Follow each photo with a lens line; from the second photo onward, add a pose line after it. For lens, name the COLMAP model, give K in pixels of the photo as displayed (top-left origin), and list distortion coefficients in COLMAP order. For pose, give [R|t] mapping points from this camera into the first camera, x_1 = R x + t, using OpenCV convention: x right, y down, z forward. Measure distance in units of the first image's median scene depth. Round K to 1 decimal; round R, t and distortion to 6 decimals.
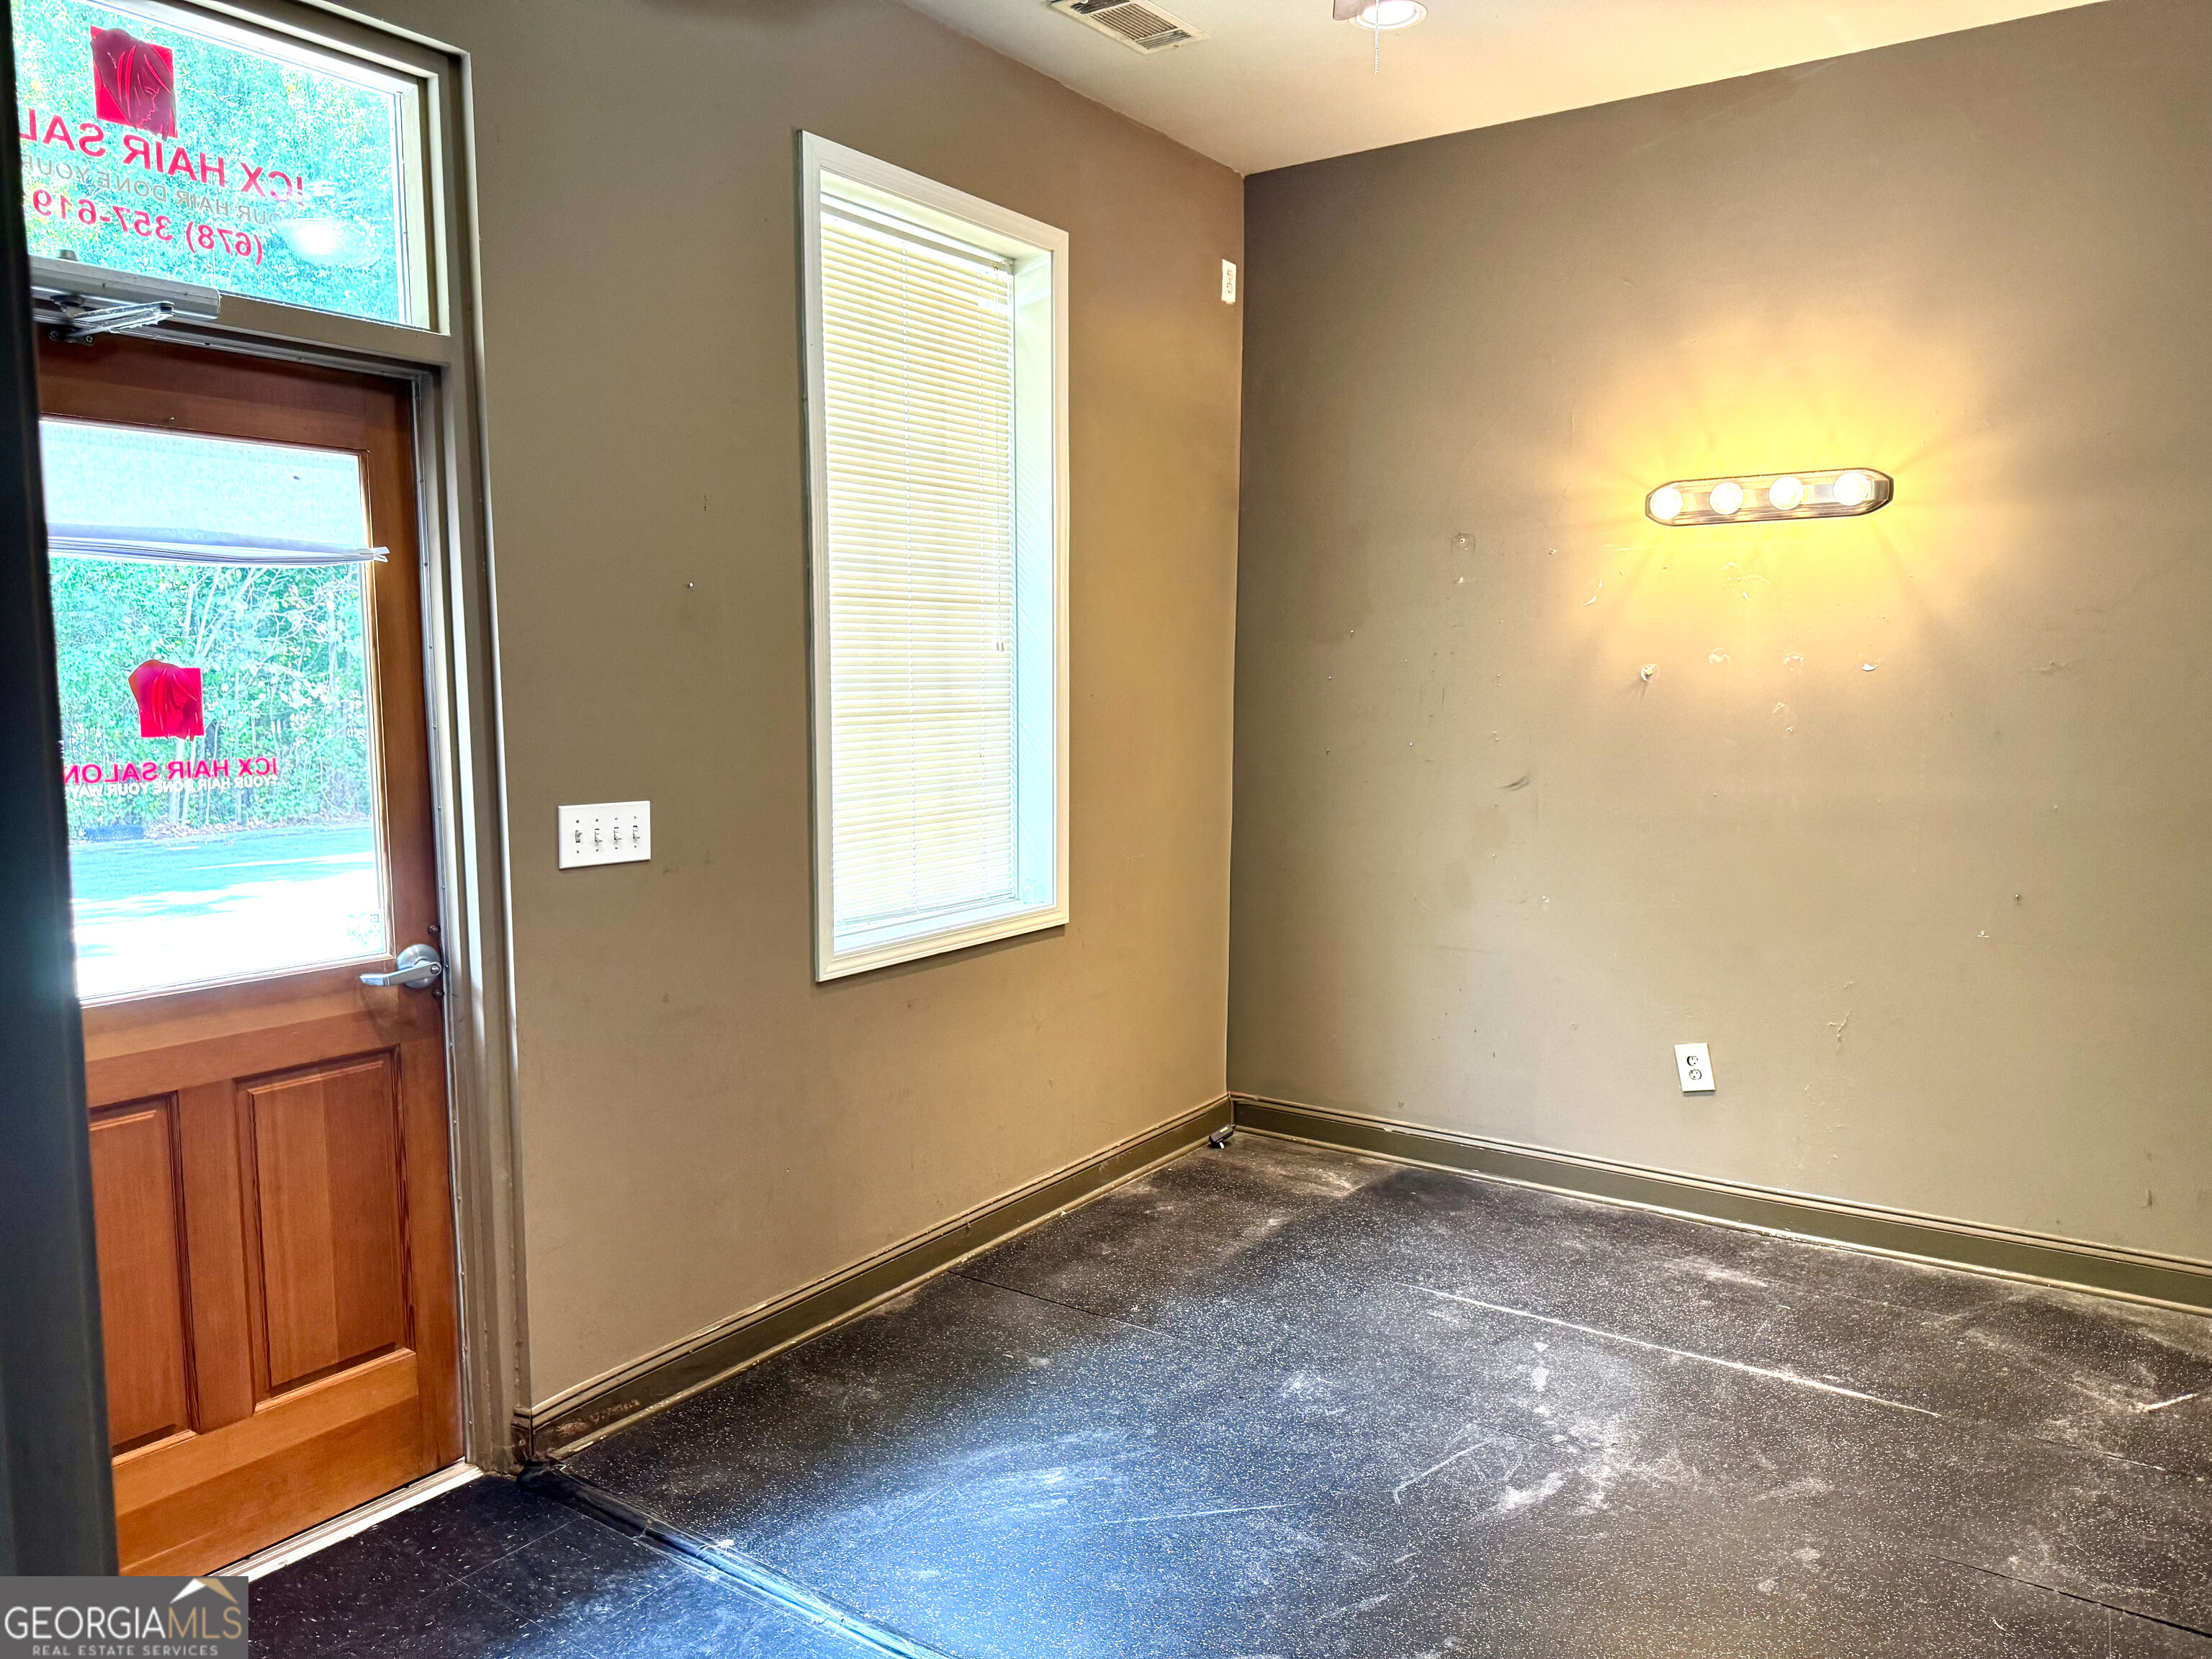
lens RADIAL K [[1543.9, 0, 1103.4], [0, 1543.9, 837.7], [0, 0, 1]] dist [0.182665, -0.409597]
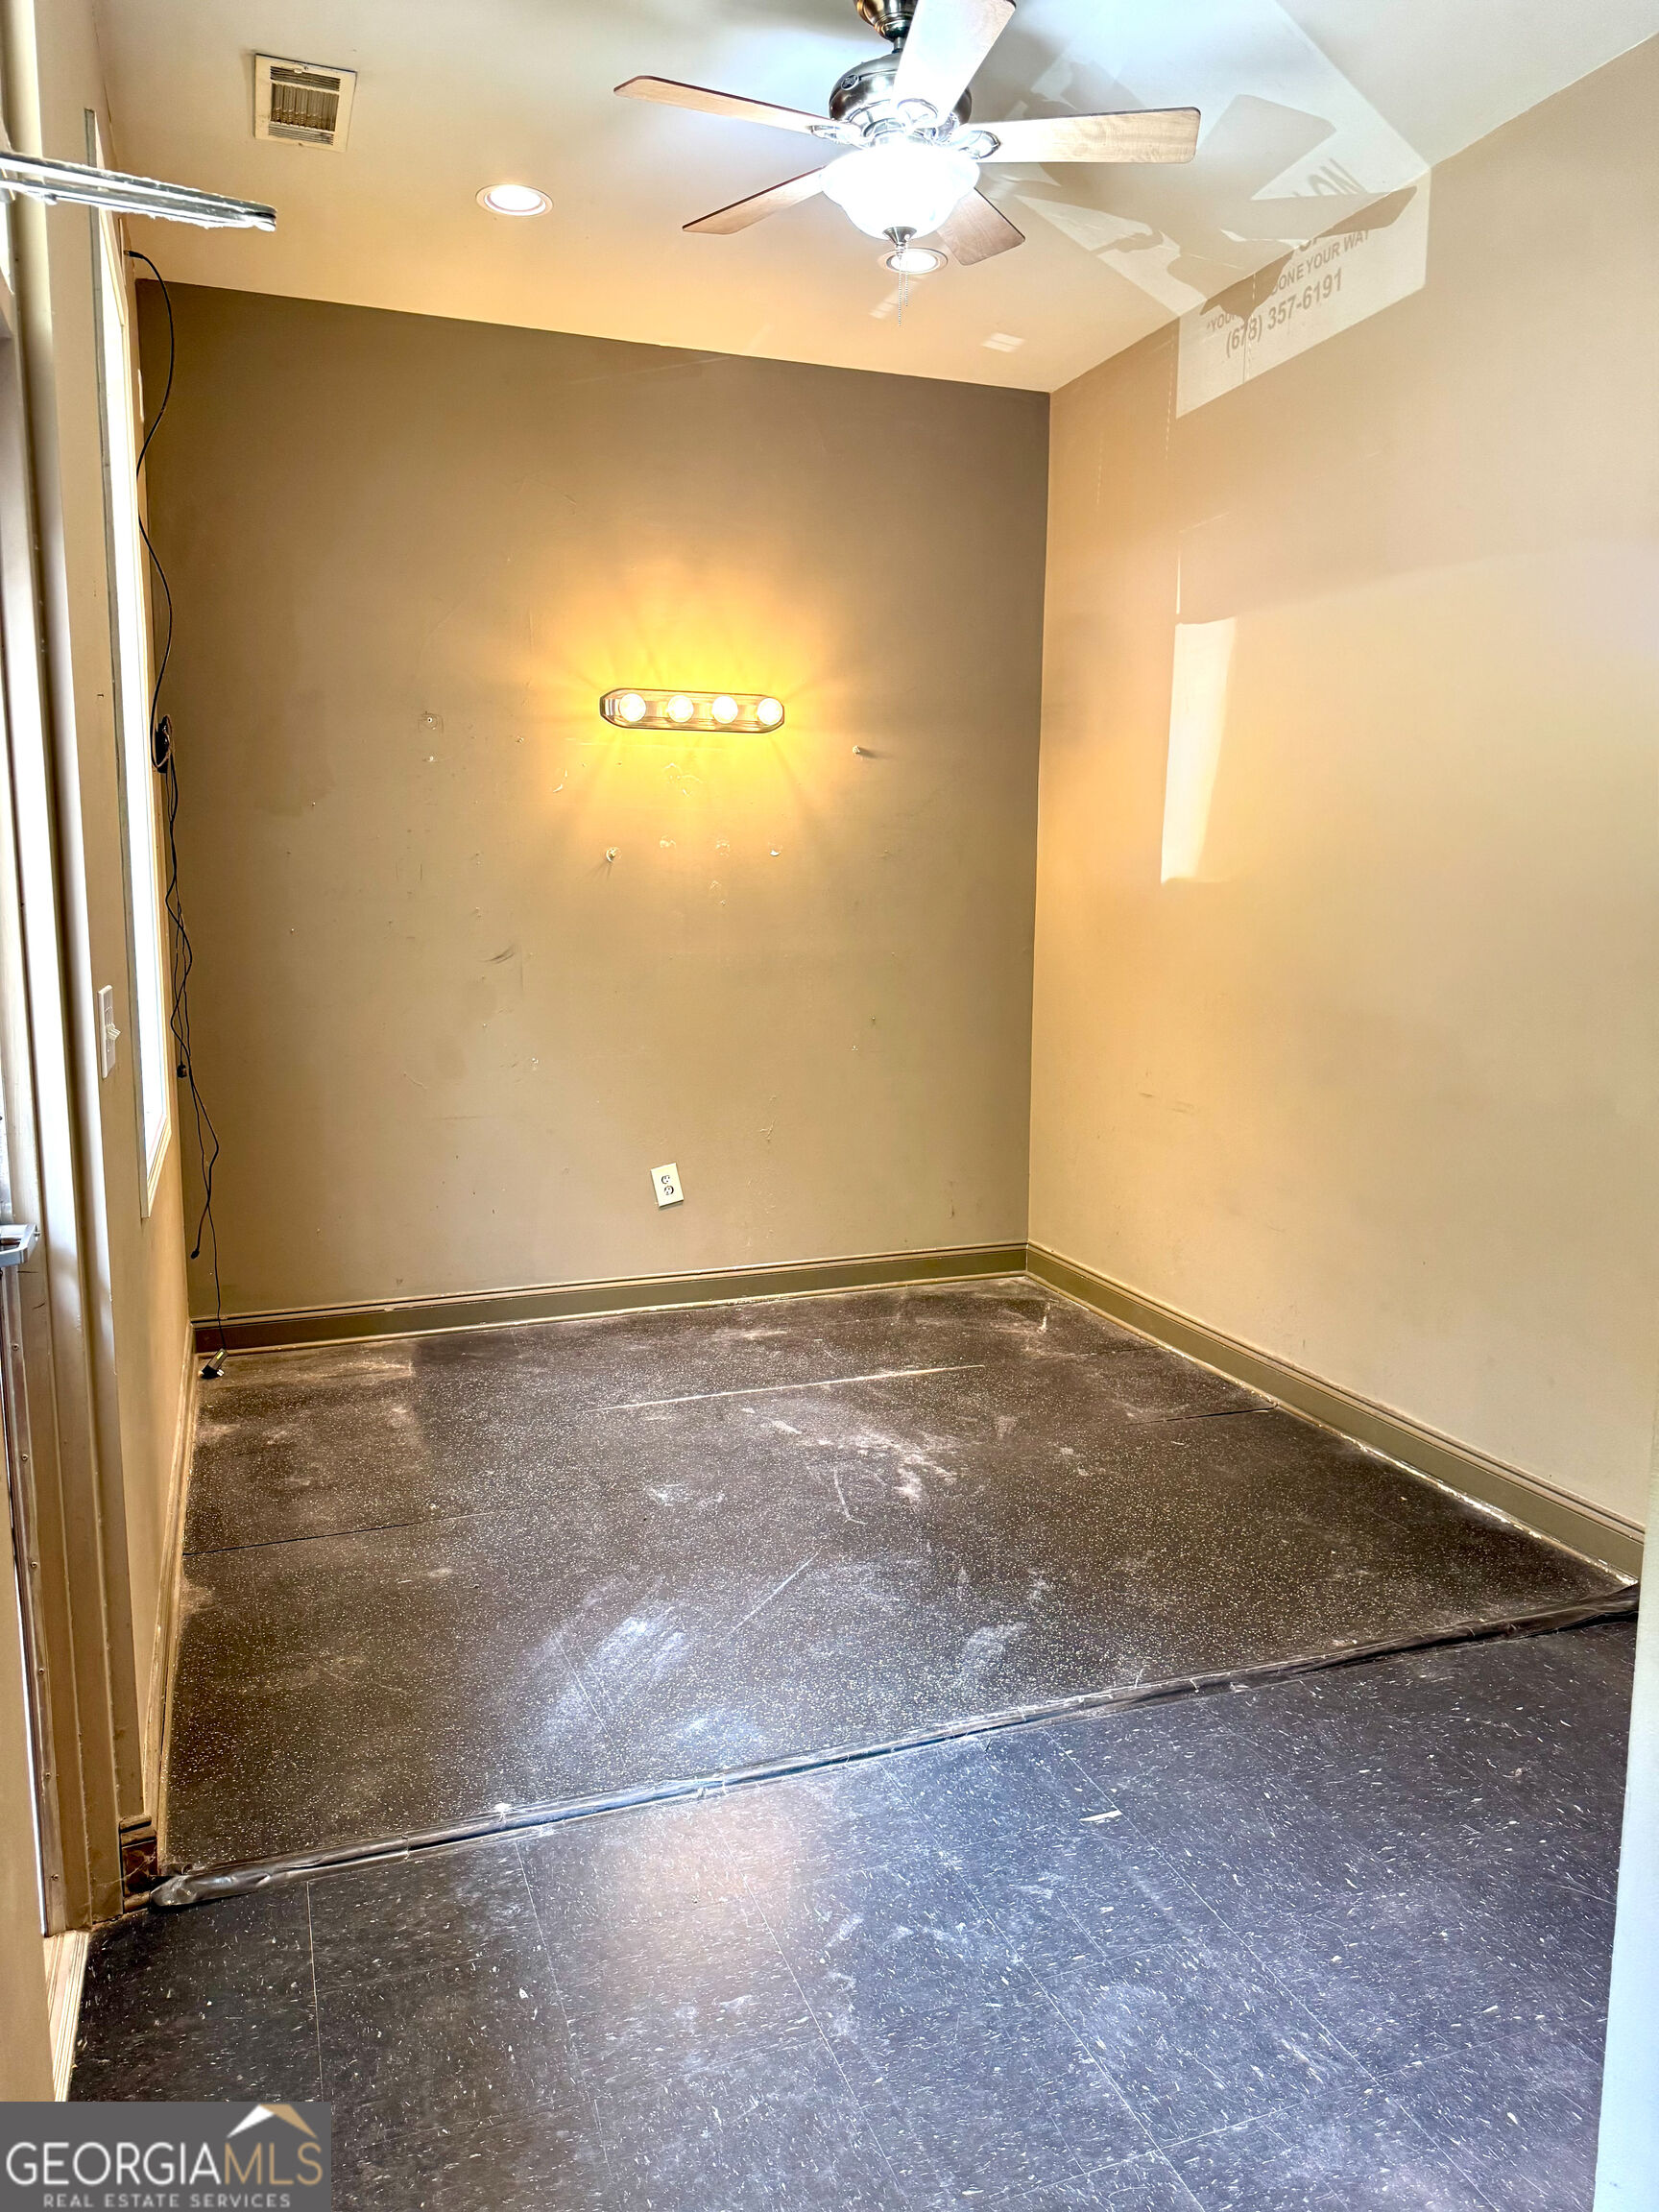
lens RADIAL K [[1543.9, 0, 835.6], [0, 1543.9, 1099.0], [0, 0, 1]] dist [0.182665, -0.409597]
pose [[0.563781, -0.108208, 0.818805, -0.569231], [0.082116, 0.993812, 0.074795, 0.002271], [-0.821832, 0.025069, 0.569178, 0.234584]]
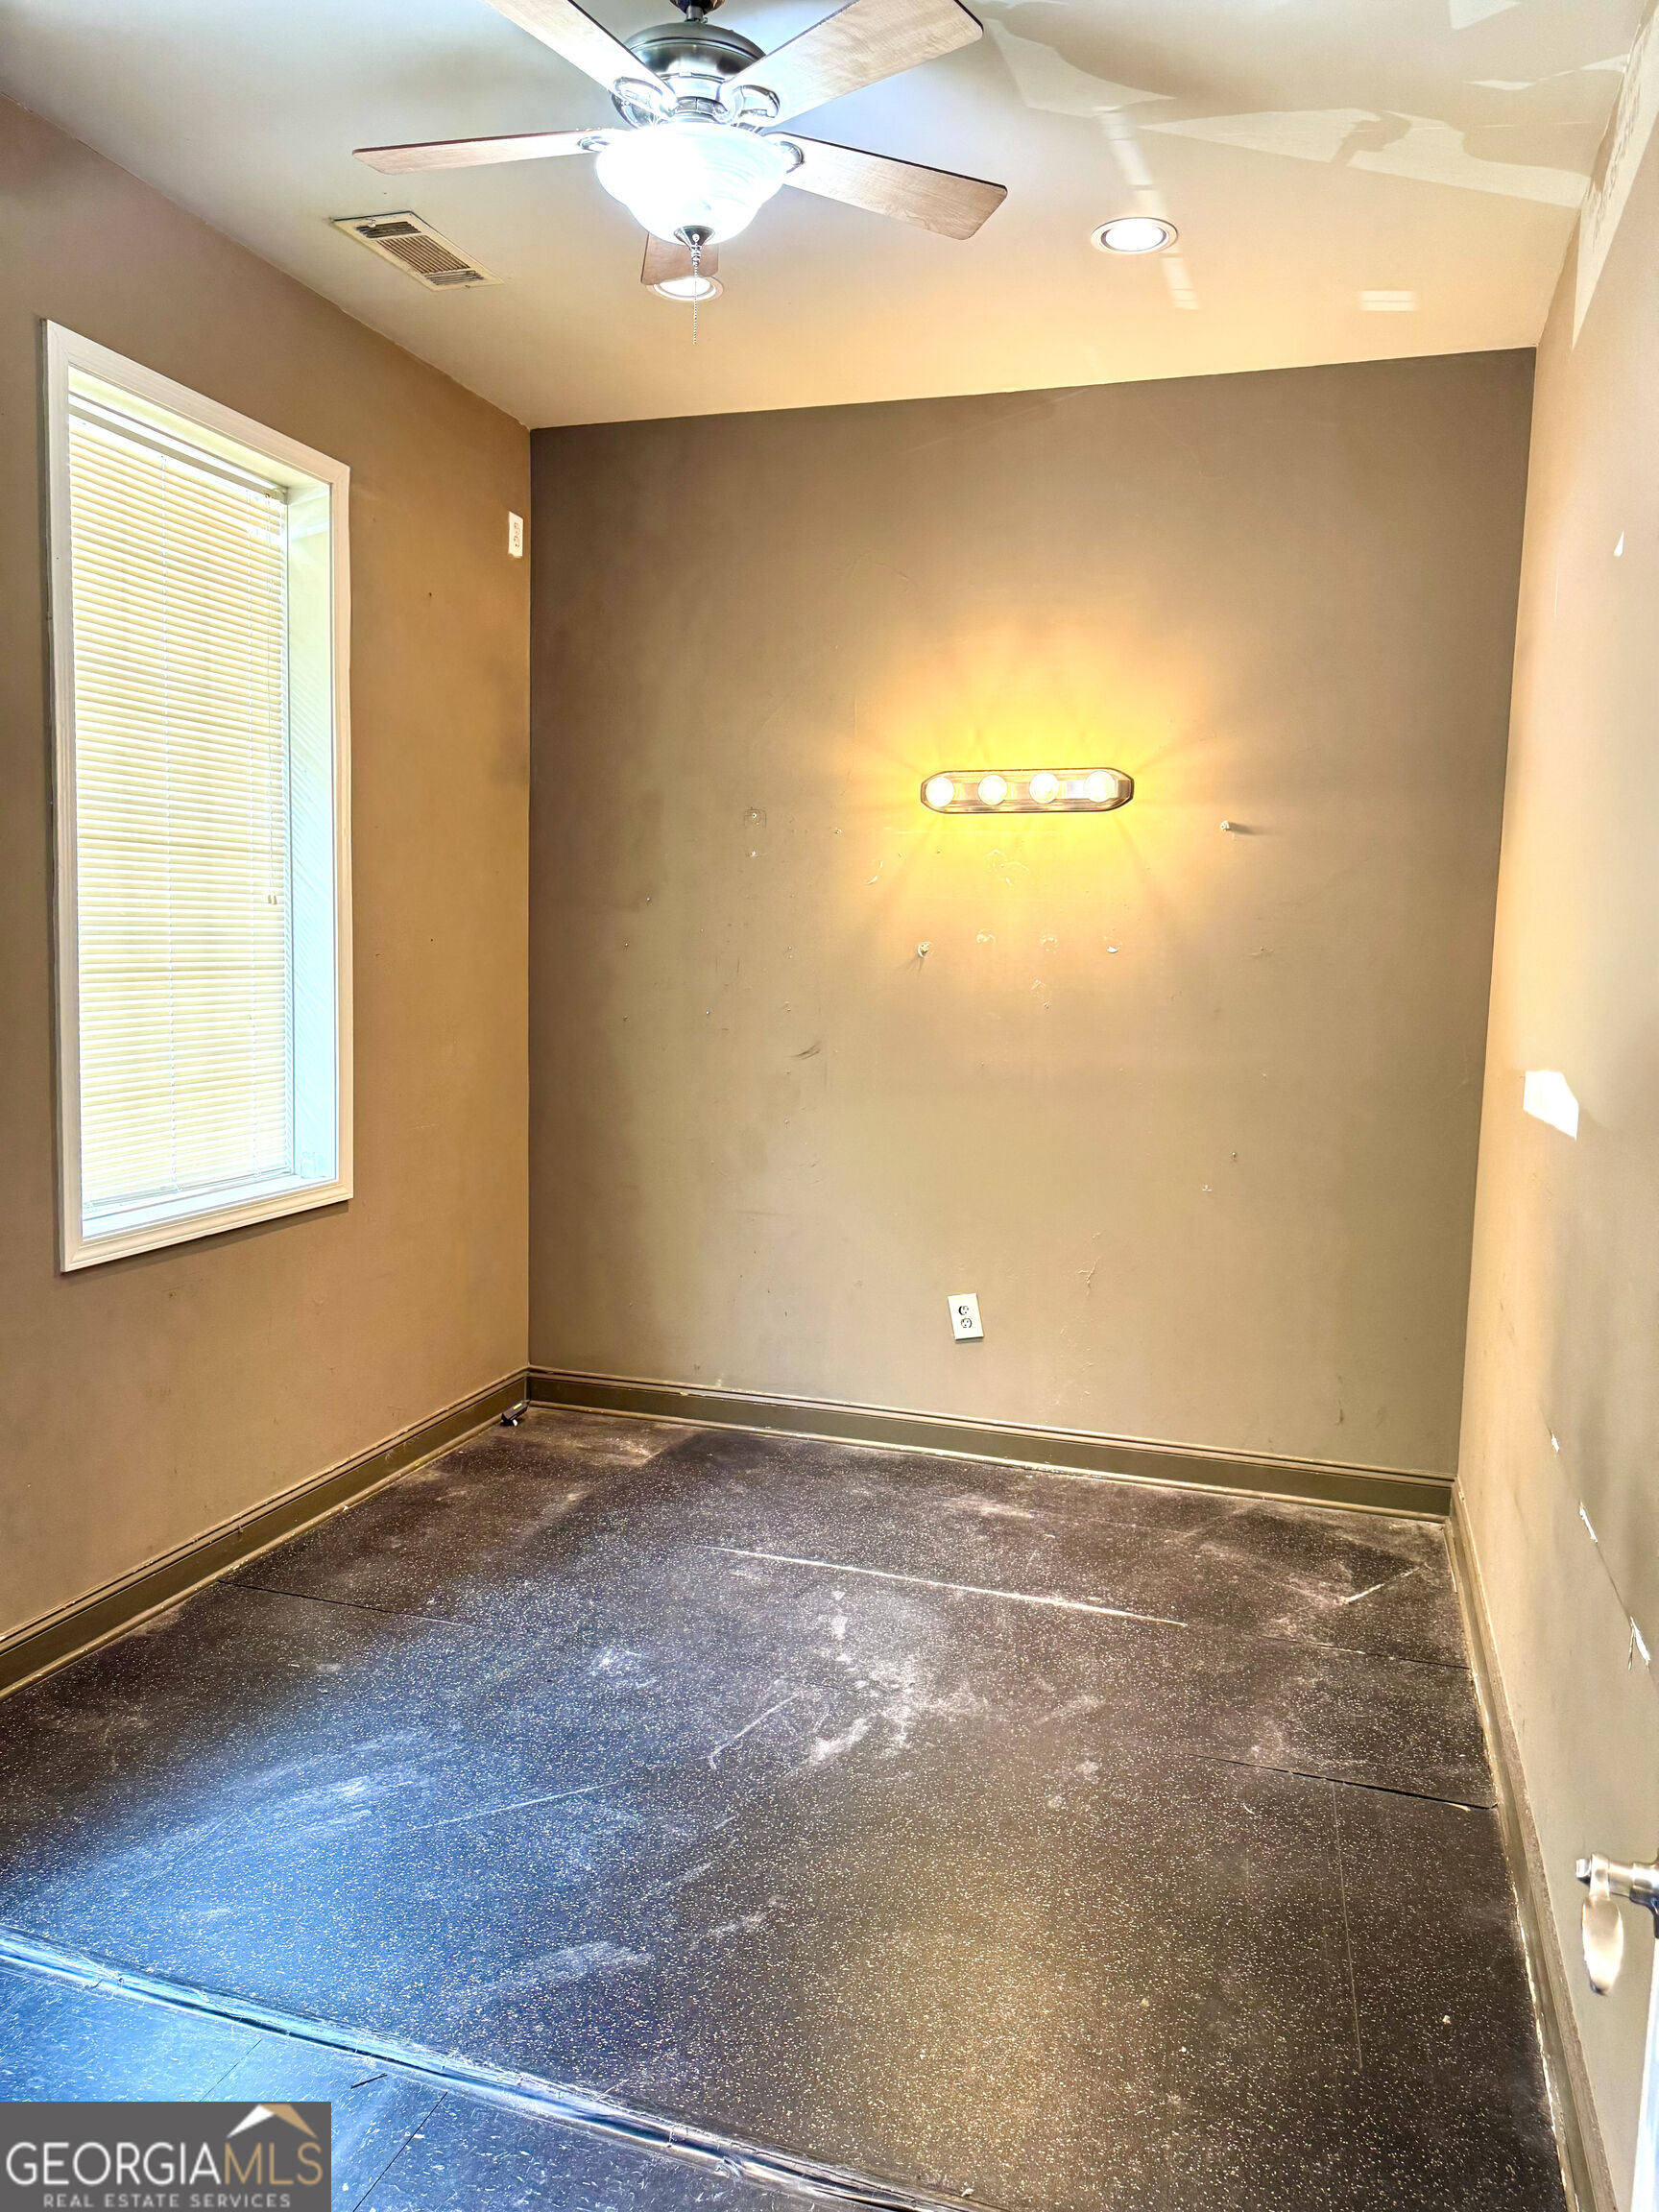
lens RADIAL K [[1543.9, 0, 835.6], [0, 1543.9, 1099.0], [0, 0, 1]] dist [0.182665, -0.409597]
pose [[0.955581, -0.004076, 0.294700, -0.024358], [0.004345, 0.999991, -0.000257, -0.003608], [-0.294696, 0.001526, 0.955590, 0.010642]]
